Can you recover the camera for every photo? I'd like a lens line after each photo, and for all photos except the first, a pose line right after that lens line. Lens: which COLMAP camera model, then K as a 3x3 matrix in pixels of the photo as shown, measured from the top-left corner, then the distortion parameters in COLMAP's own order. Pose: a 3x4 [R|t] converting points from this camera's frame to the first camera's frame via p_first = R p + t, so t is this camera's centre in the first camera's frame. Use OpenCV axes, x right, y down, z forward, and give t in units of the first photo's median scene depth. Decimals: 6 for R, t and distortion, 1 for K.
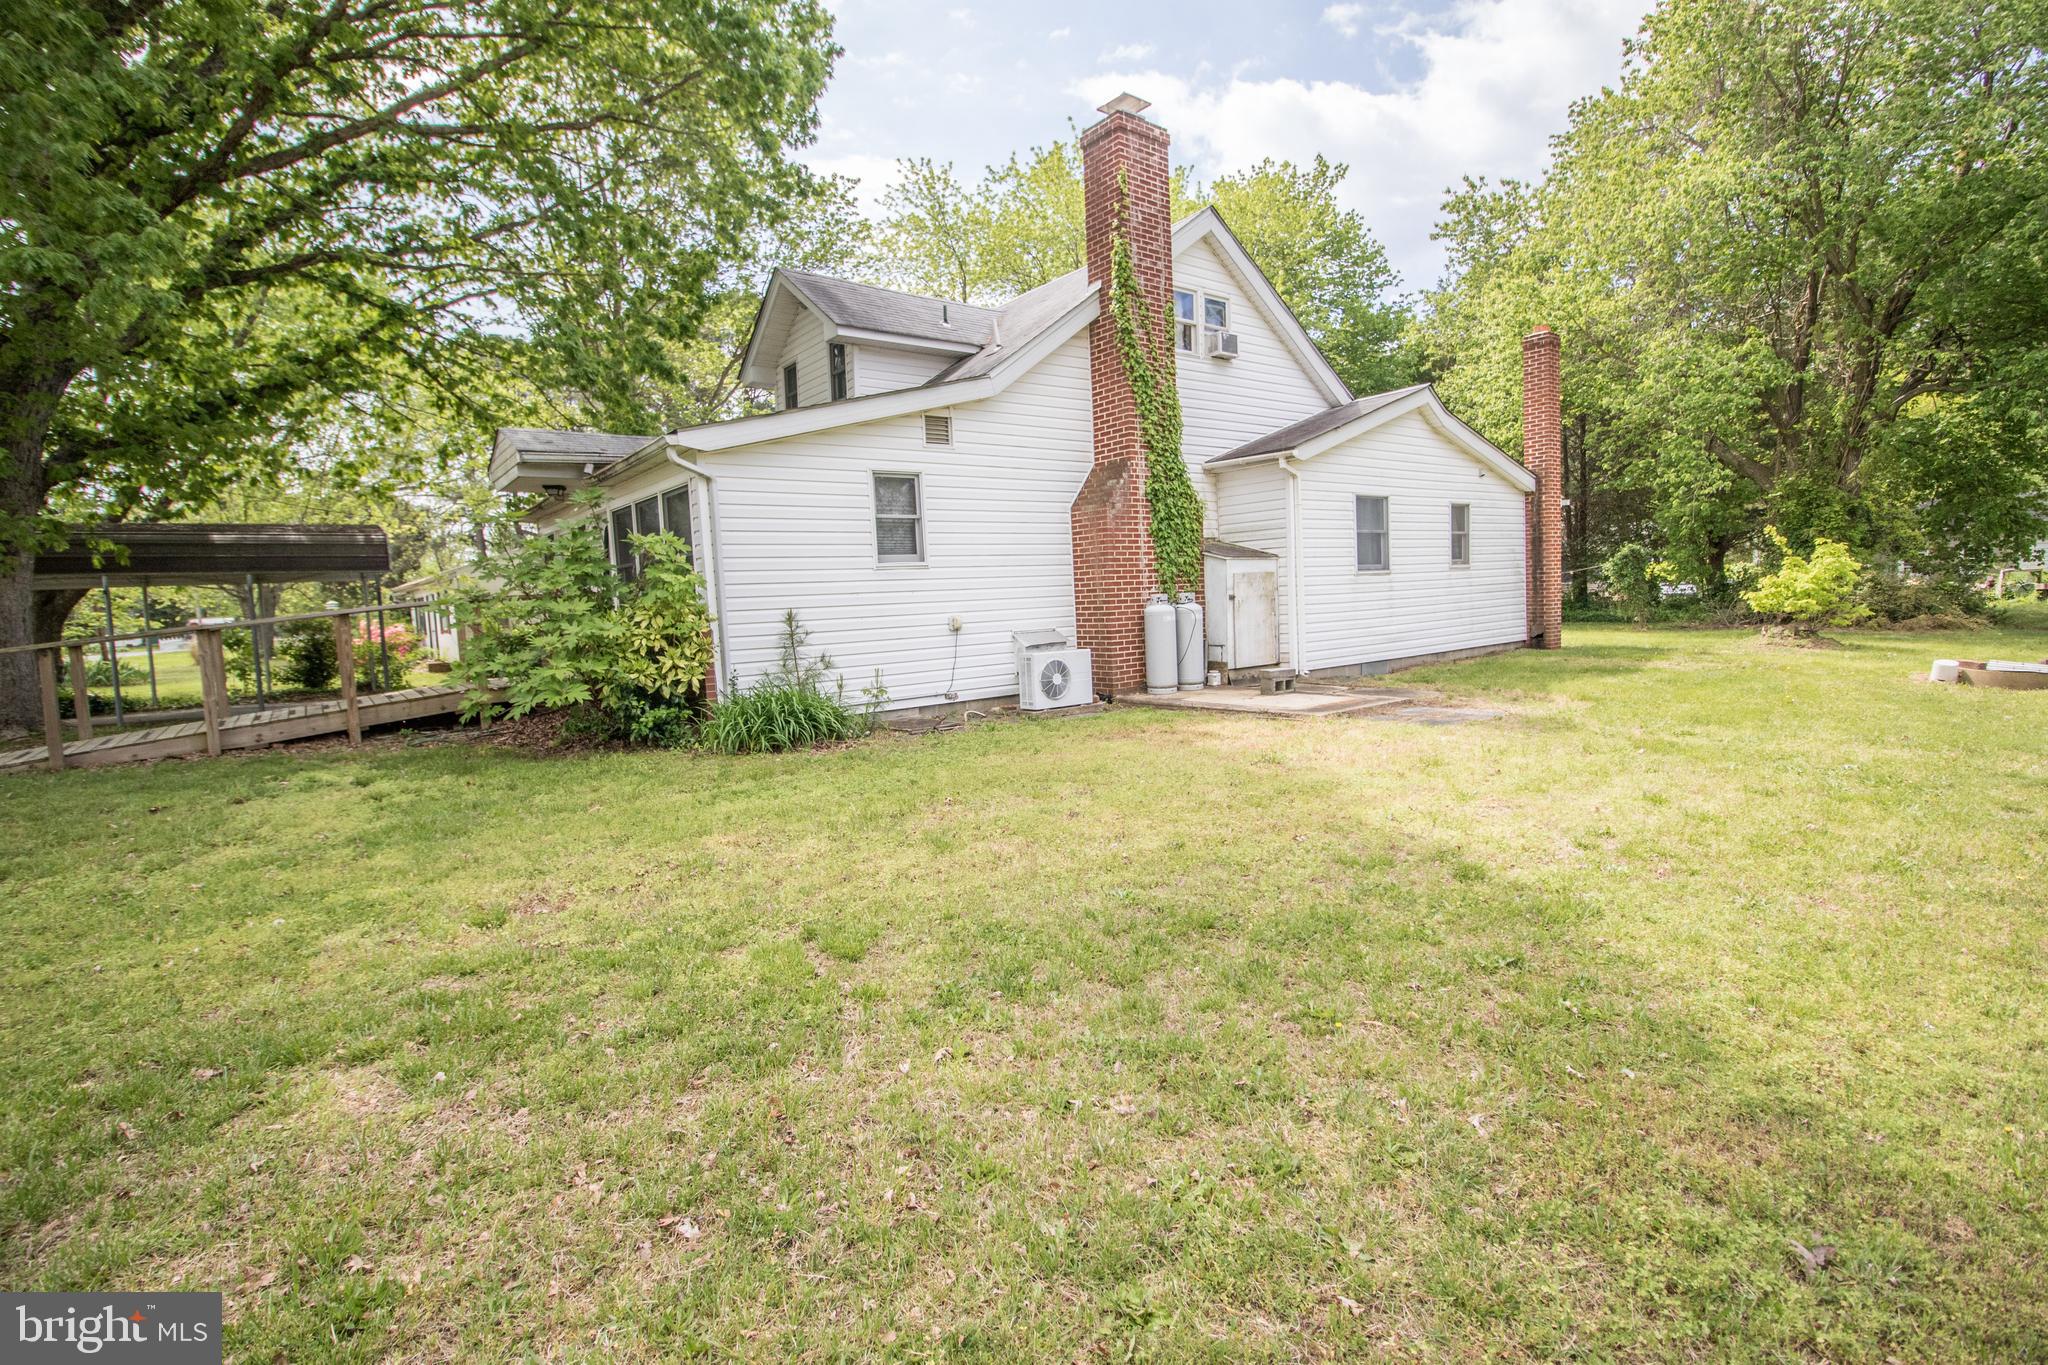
lens RADIAL K [[940.0, 0, 1025.4], [0, 940.0, 672.6], [0, 0, 1]] dist [0.000351, -0.012928]
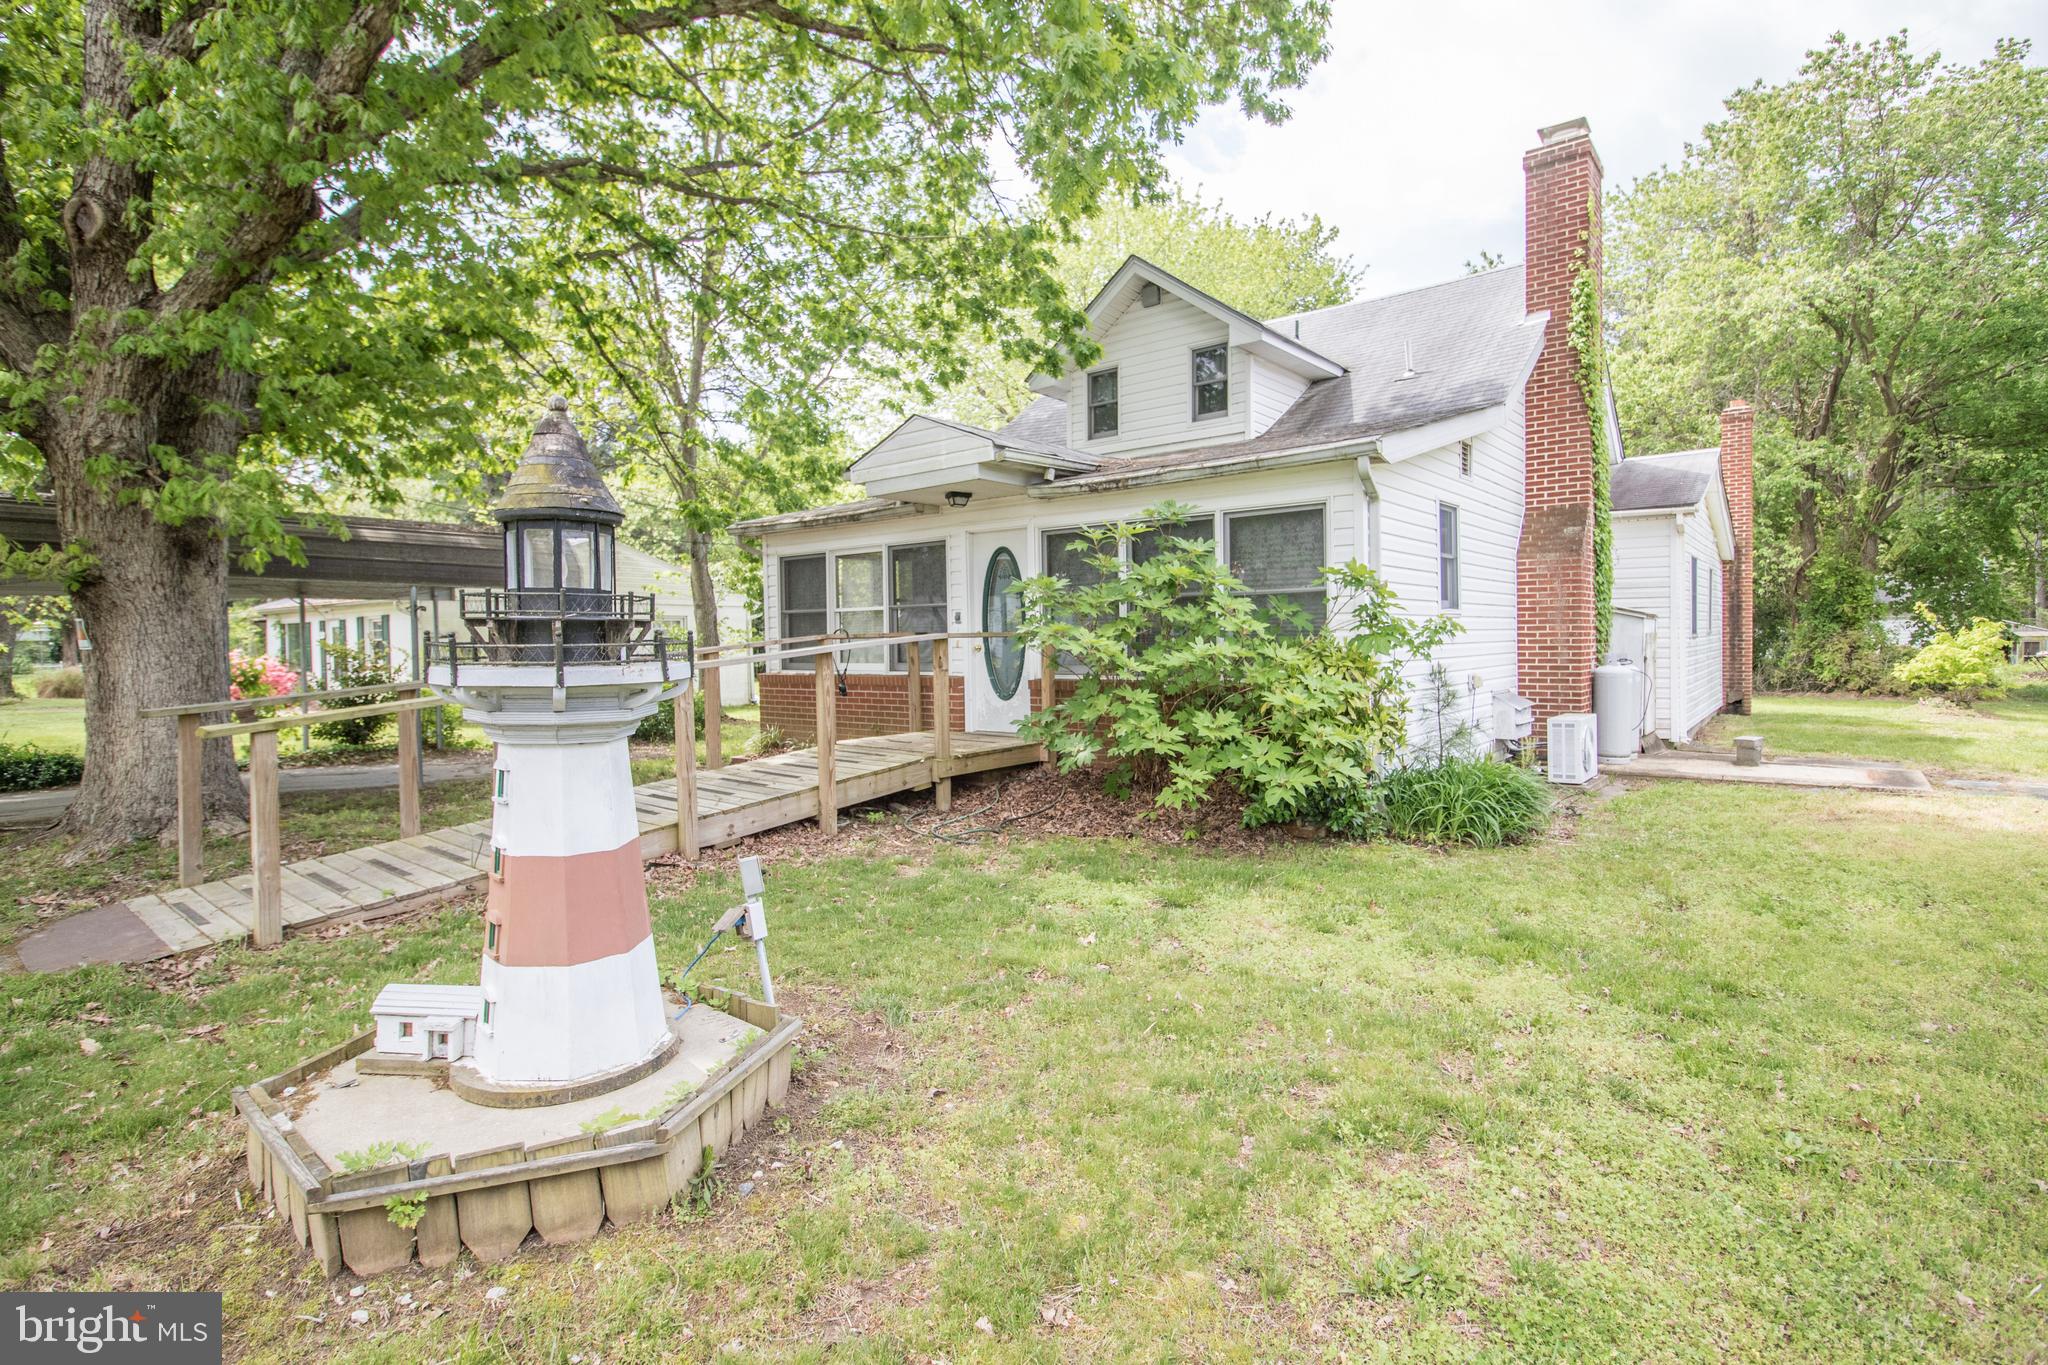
lens RADIAL K [[985.5, 0, 1030.4], [0, 985.5, 673.3], [0, 0, 1]] dist [-0.000549, -0.010627]
pose [[0.973978, 0.023225, 0.225449, -0.542441], [-0.011635, 0.998548, -0.052603, -0.006516], [-0.226343, 0.048611, 0.972834, 0.172115]]
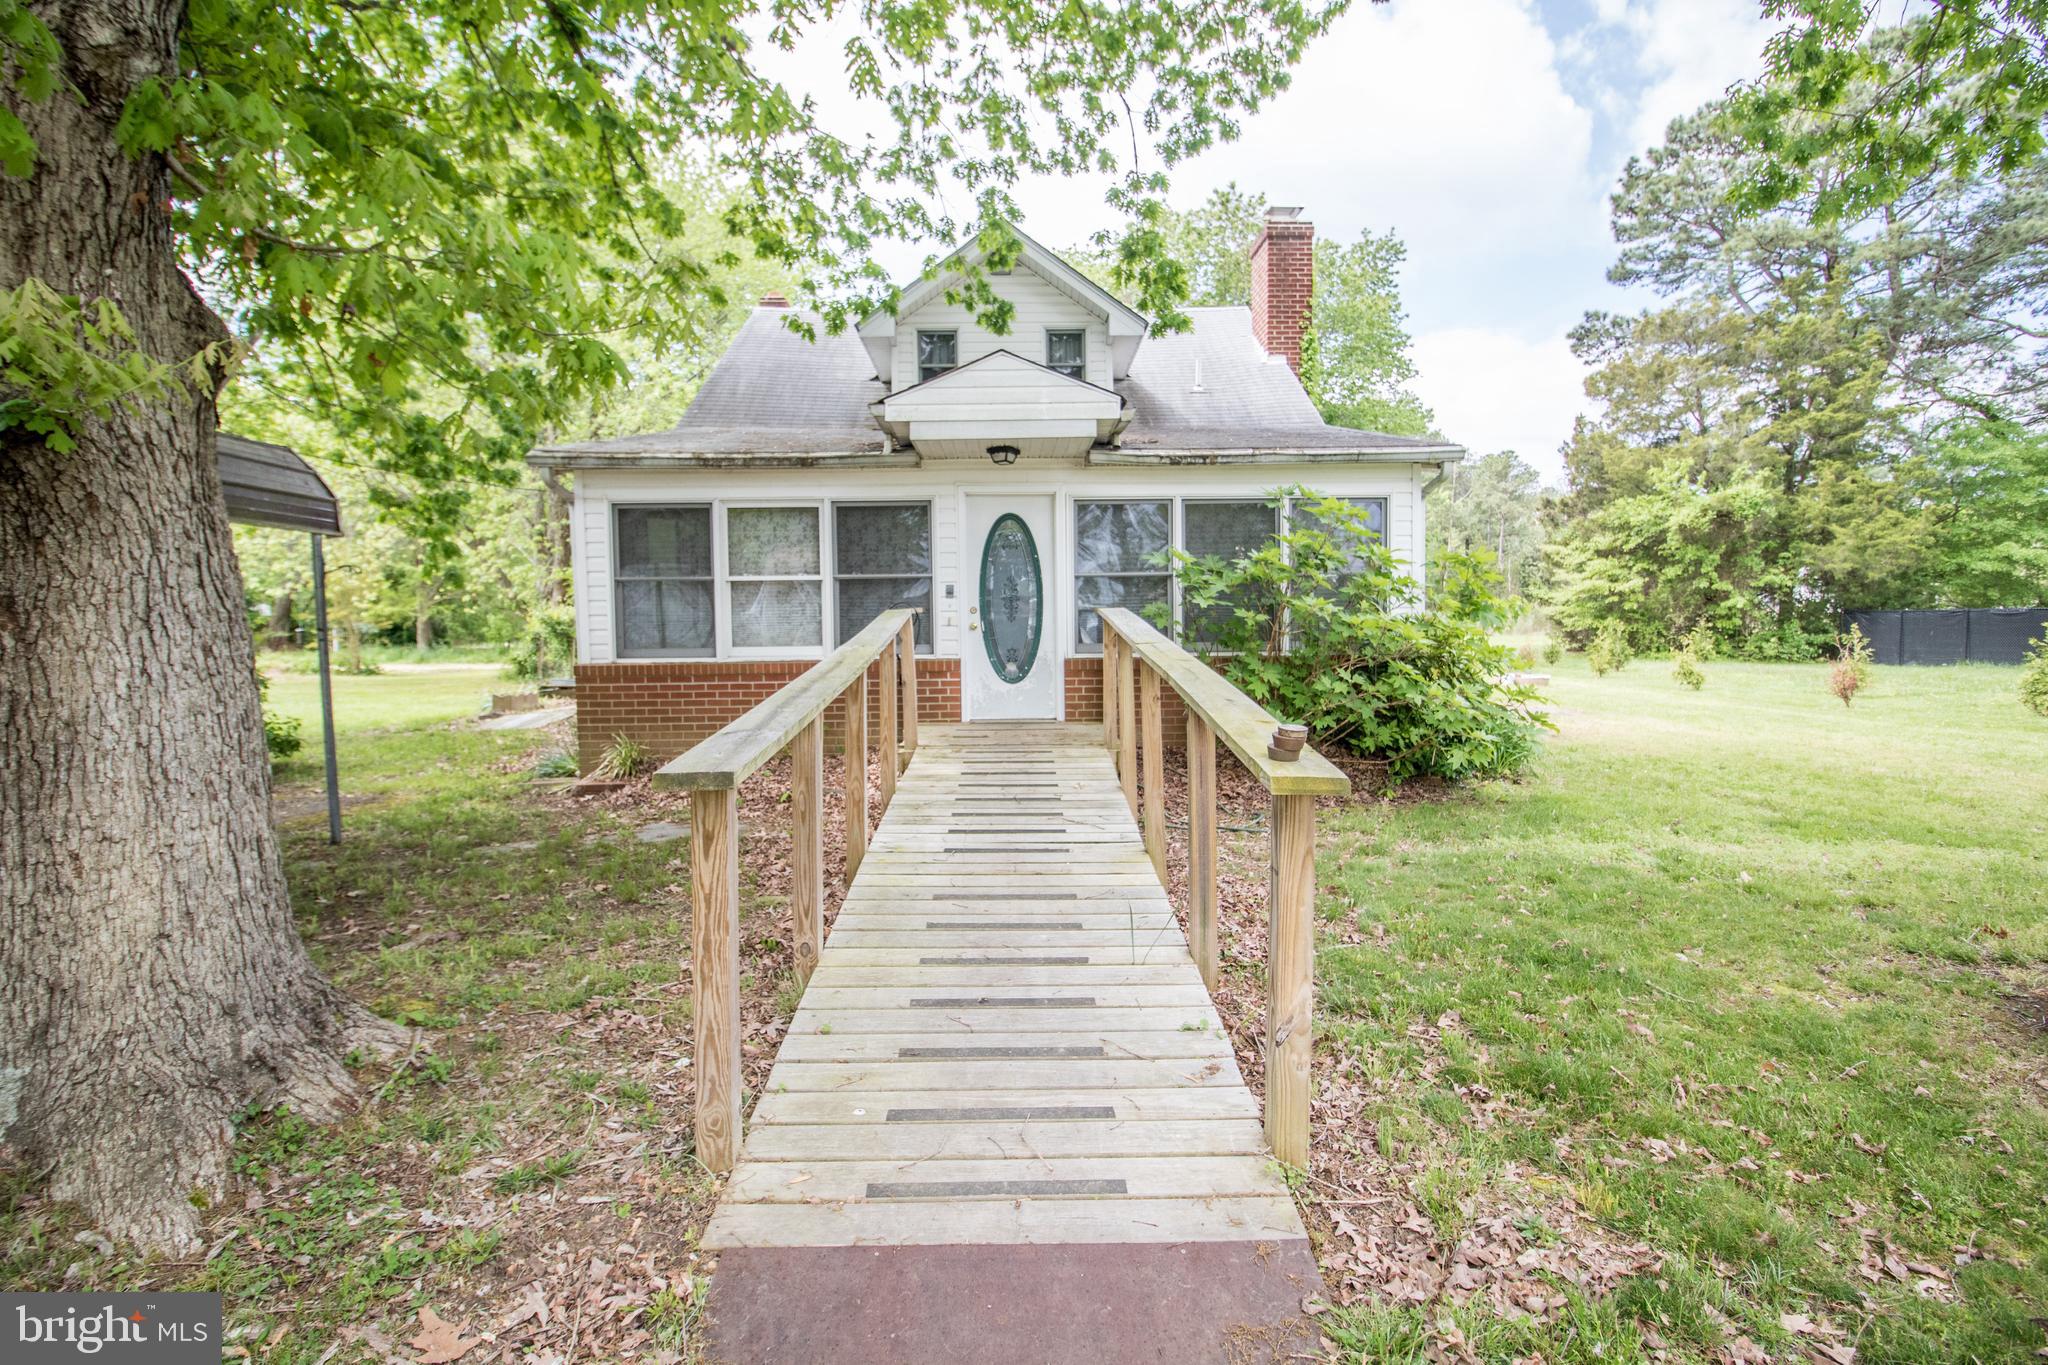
lens RADIAL K [[940.0, 0, 1025.4], [0, 940.0, 672.6], [0, 0, 1]] dist [0.000351, -0.012928]
pose [[0.598862, -0.012833, 0.800750, -0.904624], [0.048737, 0.998602, -0.020445, -0.018963], [-0.799368, 0.051270, 0.598650, 0.510476]]
